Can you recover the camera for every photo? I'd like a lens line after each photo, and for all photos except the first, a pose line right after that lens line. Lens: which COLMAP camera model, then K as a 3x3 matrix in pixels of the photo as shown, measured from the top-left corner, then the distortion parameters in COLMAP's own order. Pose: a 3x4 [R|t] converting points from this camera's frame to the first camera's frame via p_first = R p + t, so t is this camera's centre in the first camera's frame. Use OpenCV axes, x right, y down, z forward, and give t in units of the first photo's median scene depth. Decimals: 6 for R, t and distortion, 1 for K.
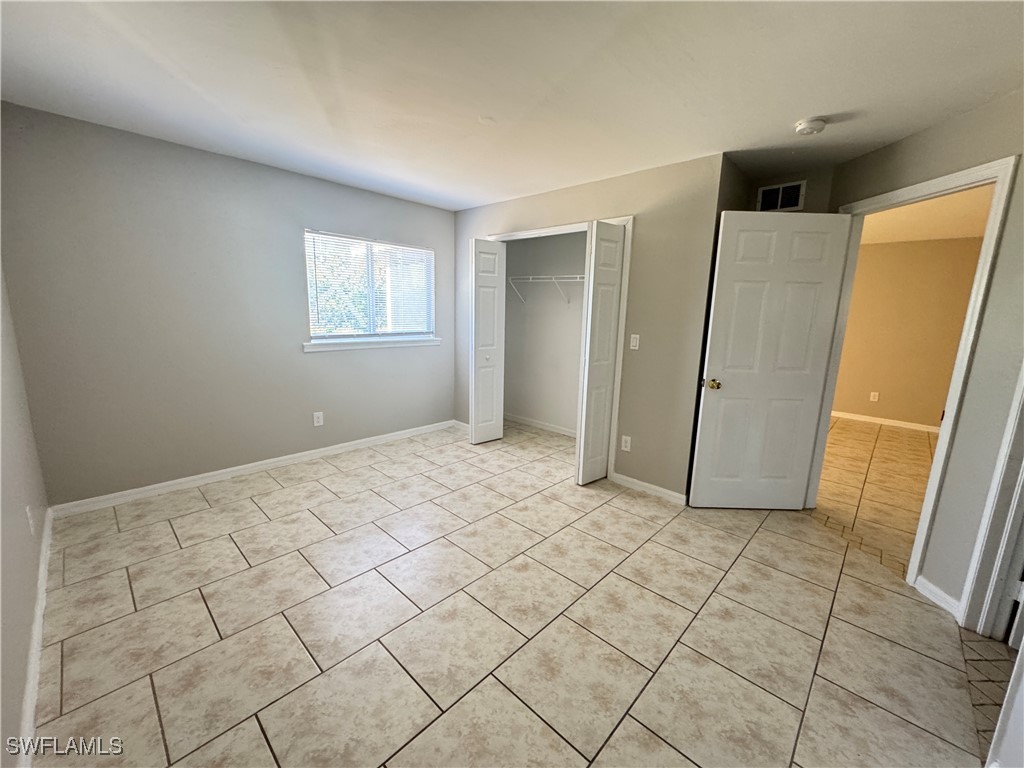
lens RADIAL K [[410.2, 0, 512.0], [0, 410.2, 384.0], [0, 0, 1]] dist [0.000842, 0.000826]
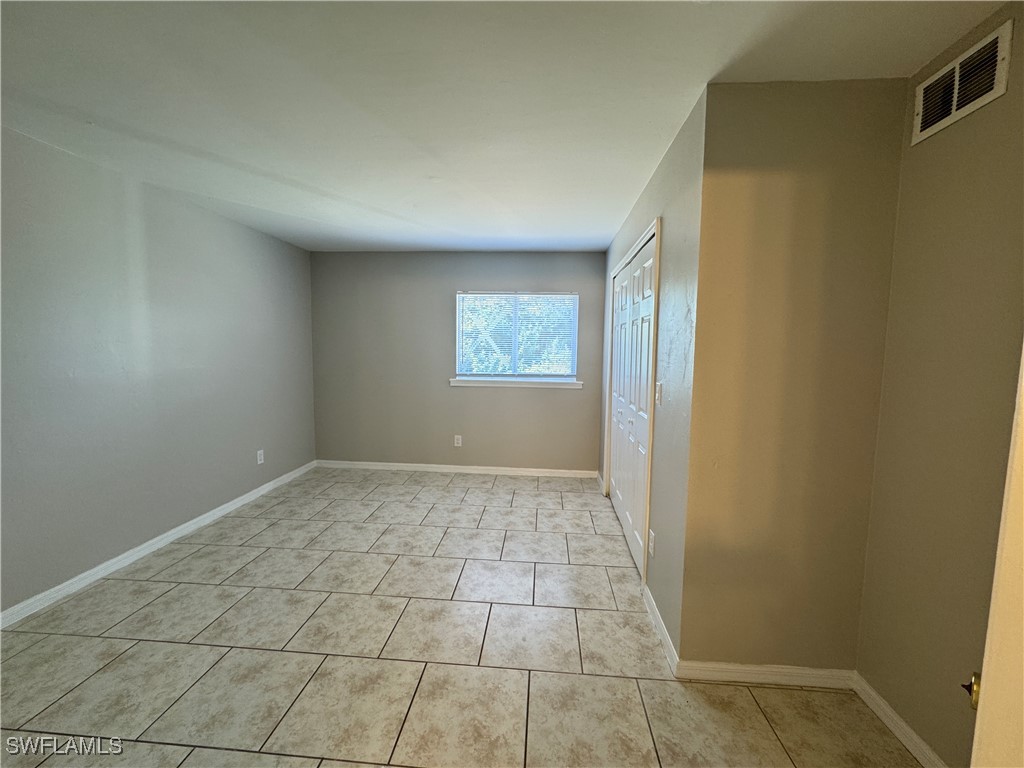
lens RADIAL K [[410.2, 0, 512.0], [0, 410.2, 384.0], [0, 0, 1]] dist [0.000842, 0.000826]
pose [[0.629944, 0.047406, -0.775192, 0.724599], [-0.136860, 0.989291, -0.050717, -0.054128], [0.764487, 0.138042, 0.629686, 0.410974]]
